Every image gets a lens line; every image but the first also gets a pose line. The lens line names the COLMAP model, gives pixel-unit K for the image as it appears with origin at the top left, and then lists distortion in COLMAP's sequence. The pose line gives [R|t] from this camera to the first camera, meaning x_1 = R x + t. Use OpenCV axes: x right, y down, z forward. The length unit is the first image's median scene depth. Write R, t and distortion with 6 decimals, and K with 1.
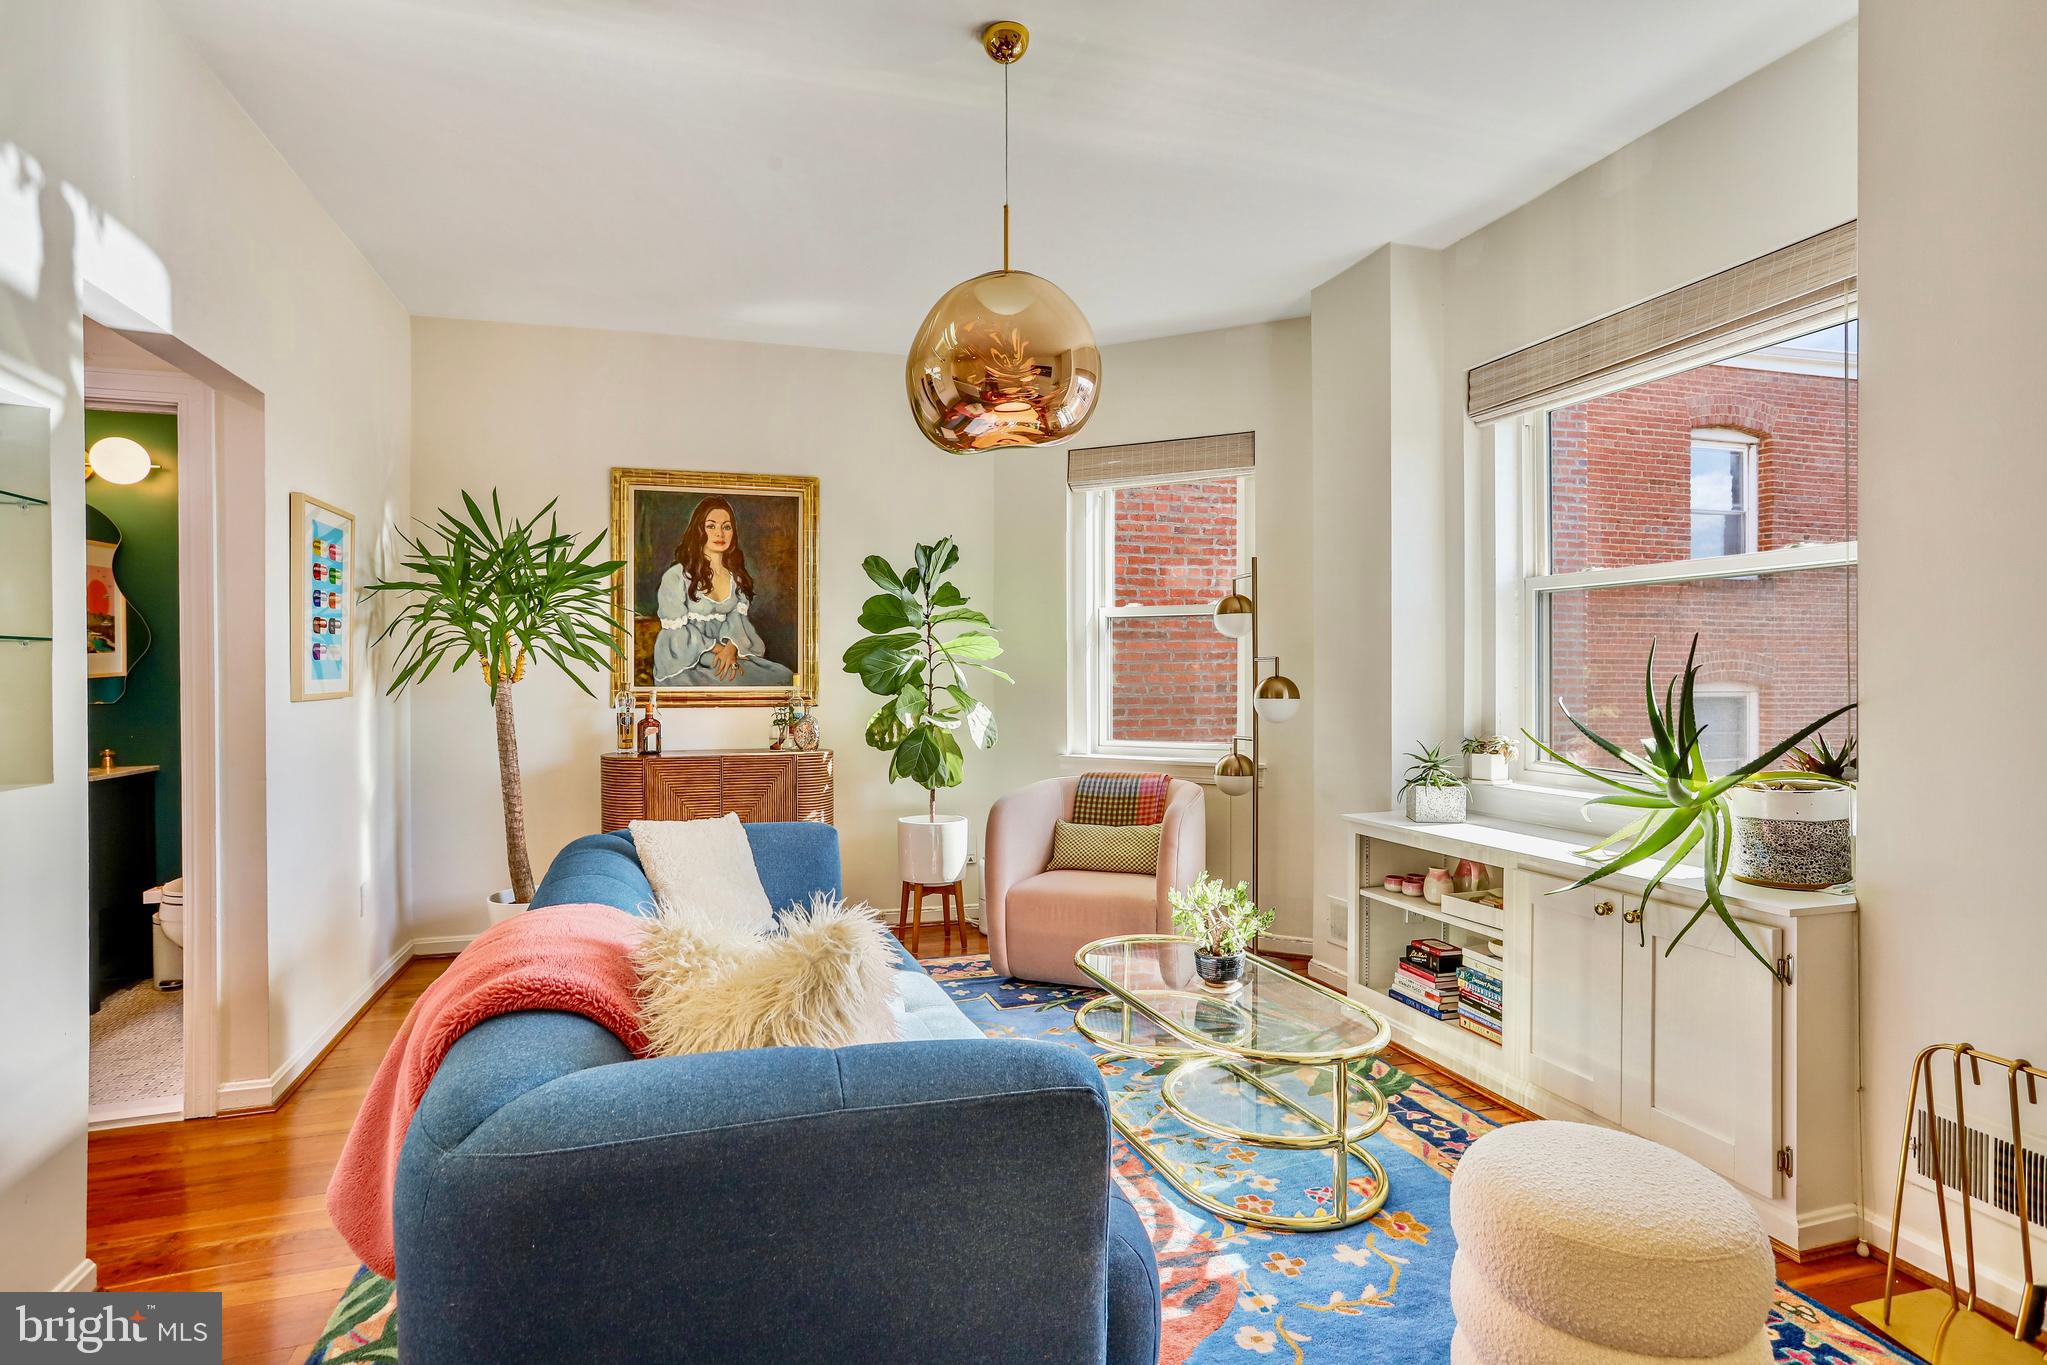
lens RADIAL K [[1015.8, 0, 1023.8], [0, 1015.8, 688.9], [0, 0, 1]] dist [0.001466, 0.029129]
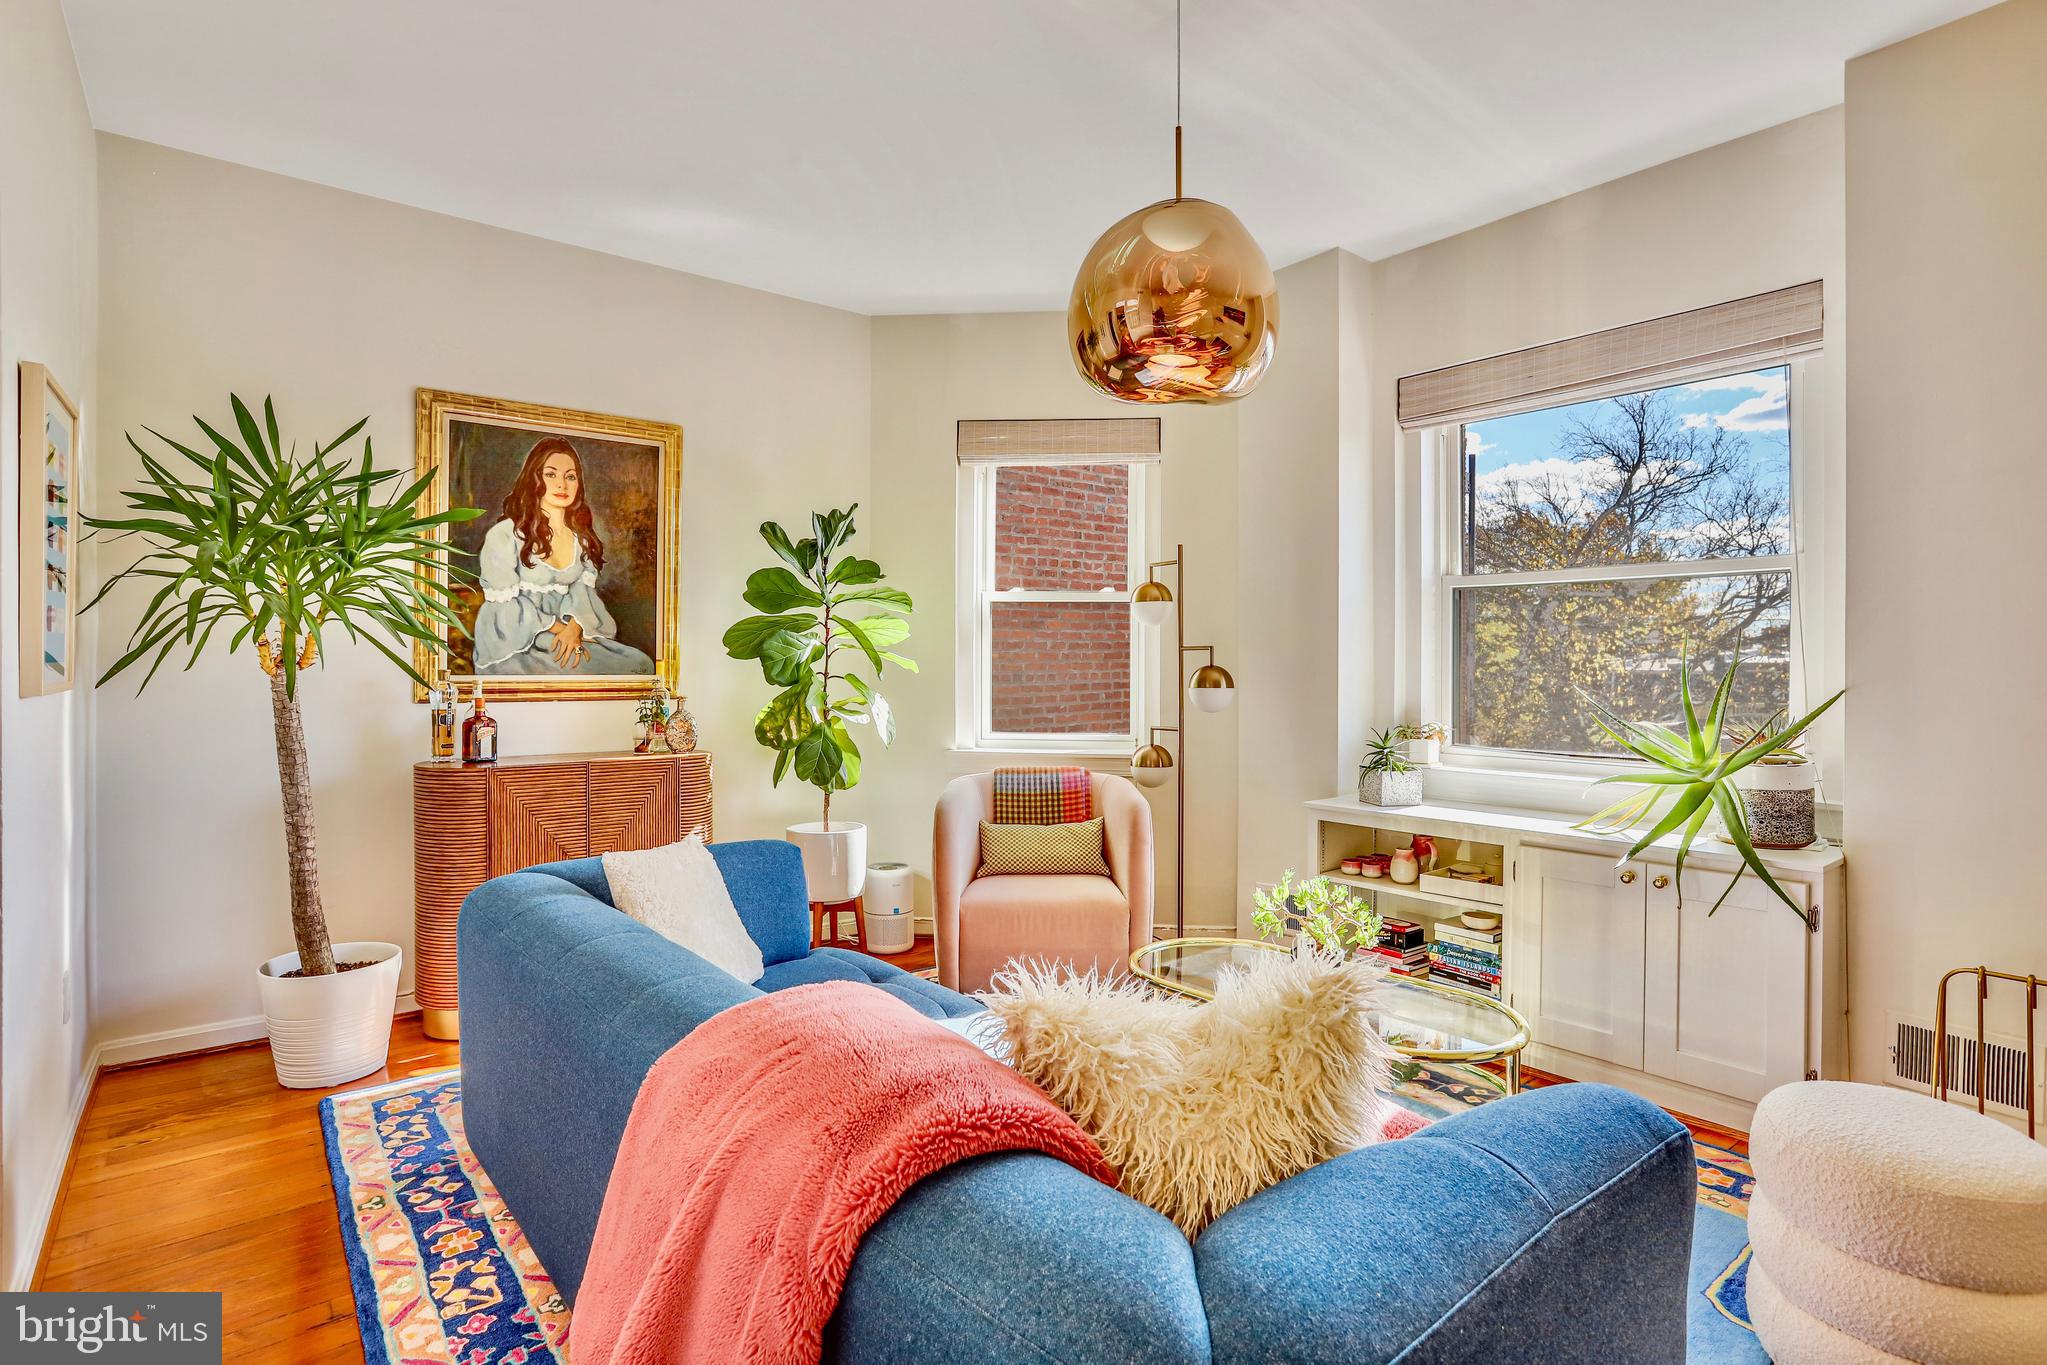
lens RADIAL K [[1019.5, 0, 1023.5], [0, 1019.5, 682.5], [0, 0, 1]] dist [-0.014770, 0.024121]
pose [[0.932154, -0.000843, 0.362062, -0.261877], [-0.000203, 0.999996, 0.002851, 0.001059], [-0.362063, -0.002731, 0.932150, 0.126675]]
